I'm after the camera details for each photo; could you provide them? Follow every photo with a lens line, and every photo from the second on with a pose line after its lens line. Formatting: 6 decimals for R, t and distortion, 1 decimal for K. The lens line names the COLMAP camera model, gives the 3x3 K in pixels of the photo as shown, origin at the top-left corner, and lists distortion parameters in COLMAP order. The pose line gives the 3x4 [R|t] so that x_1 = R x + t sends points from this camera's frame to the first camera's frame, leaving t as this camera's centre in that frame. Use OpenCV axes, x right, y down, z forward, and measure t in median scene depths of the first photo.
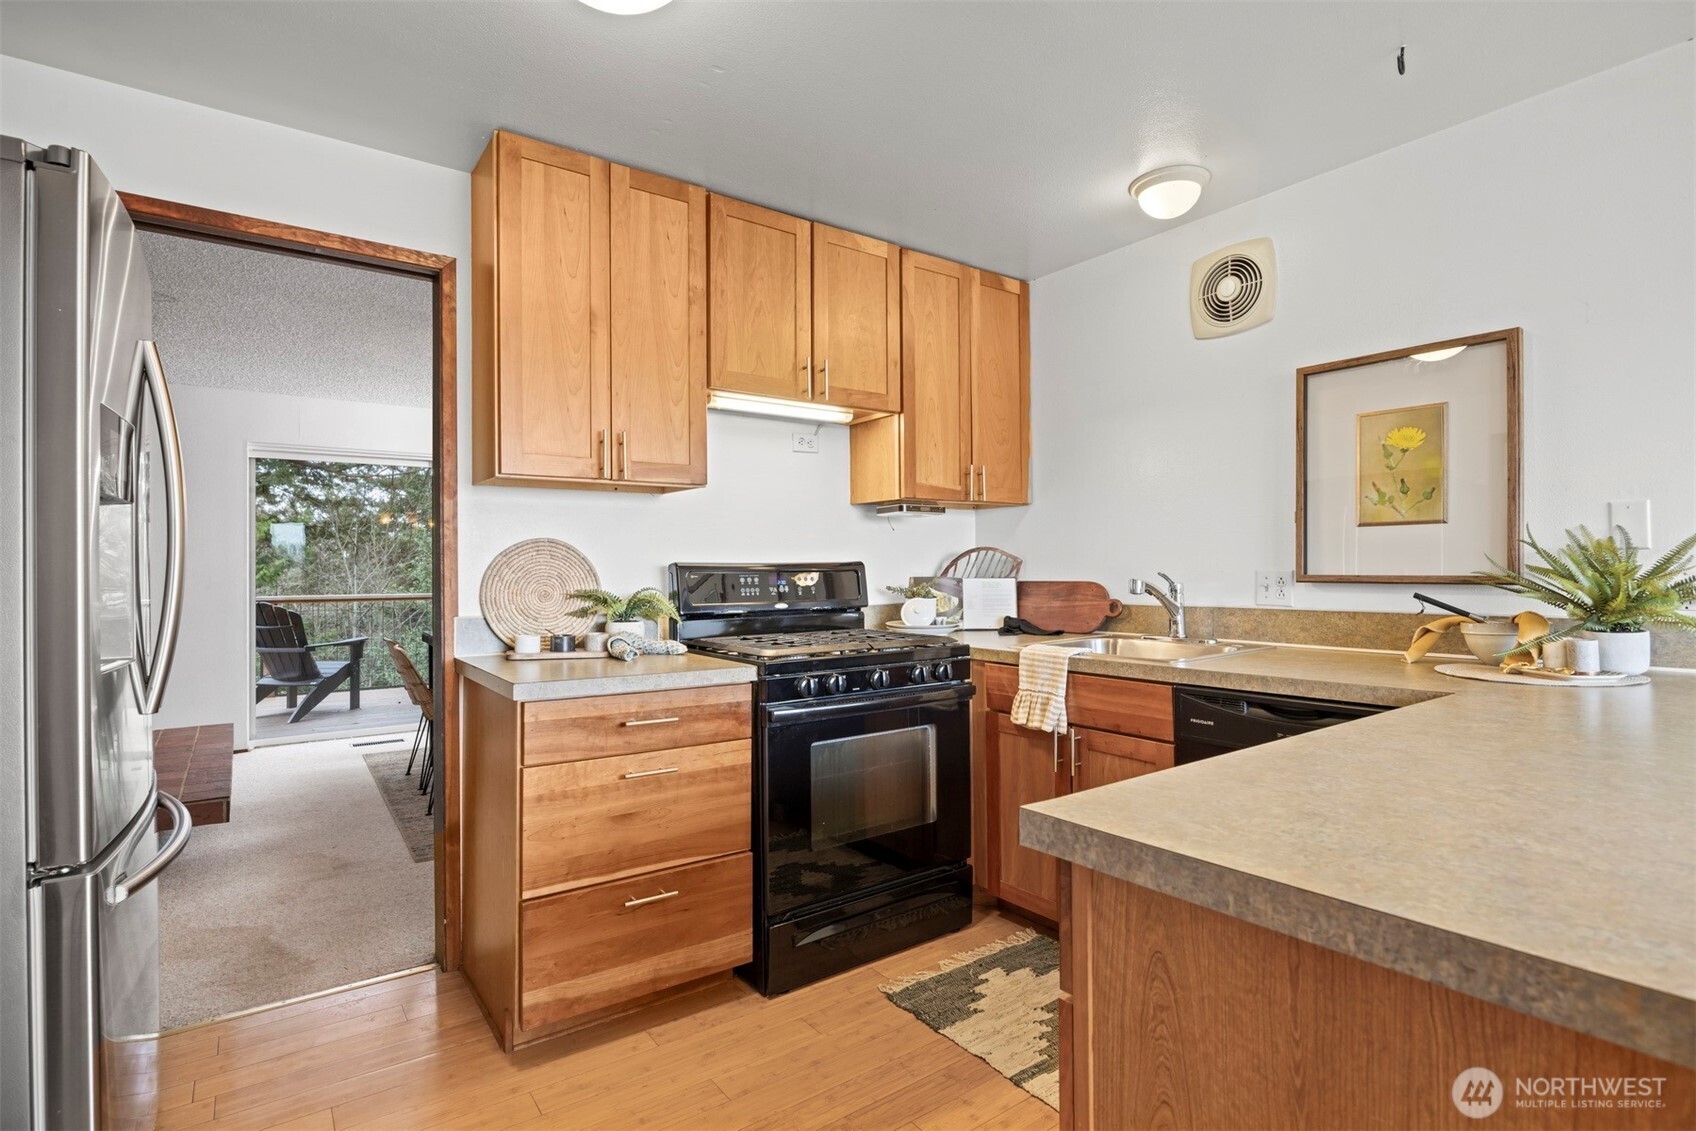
lens RADIAL K [[826.5, 0, 848.1], [0, 826.5, 561.0], [0, 0, 1]] dist [-0.010223, -0.000623]
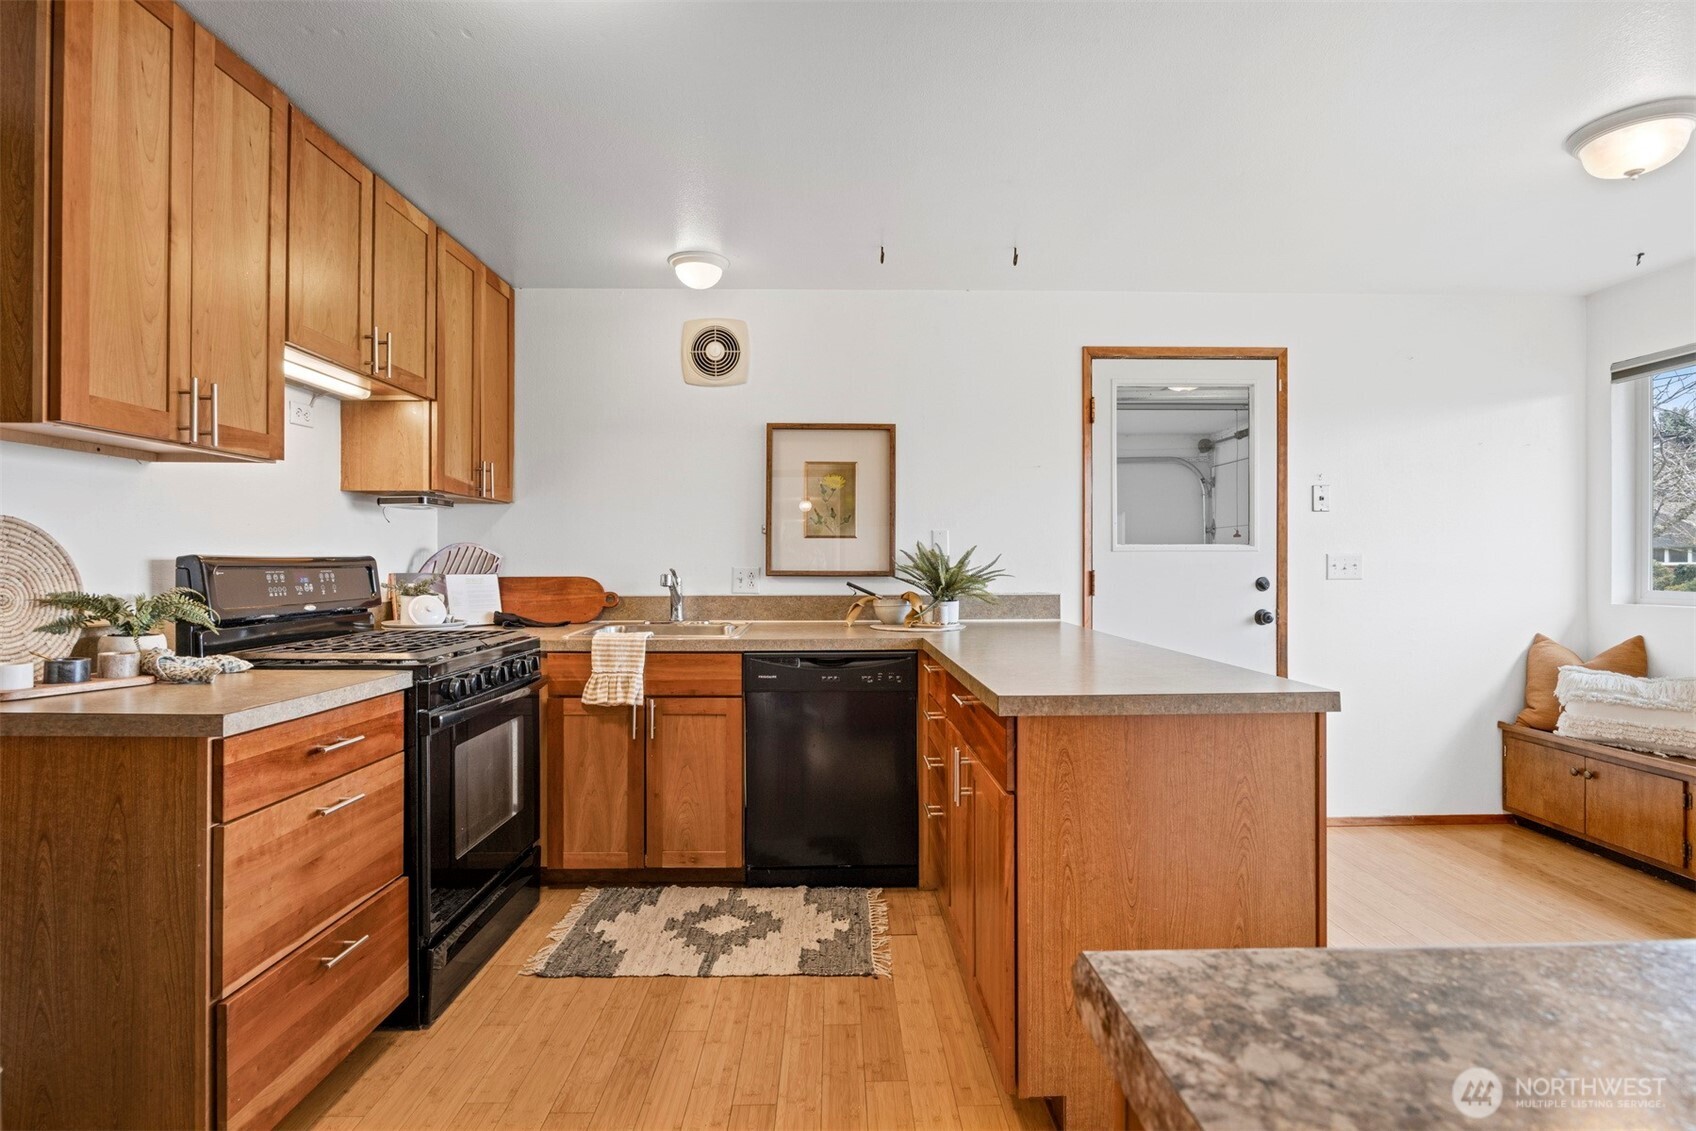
lens RADIAL K [[826.5, 0, 854.8], [0, 826.5, 558.4], [0, 0, 1]] dist [-0.010223, -0.000623]
pose [[0.573864, 0.011703, 0.818867, -0.560795], [-0.012733, 0.999905, -0.005367, 0.001585], [-0.818852, -0.007347, 0.573958, 0.077060]]
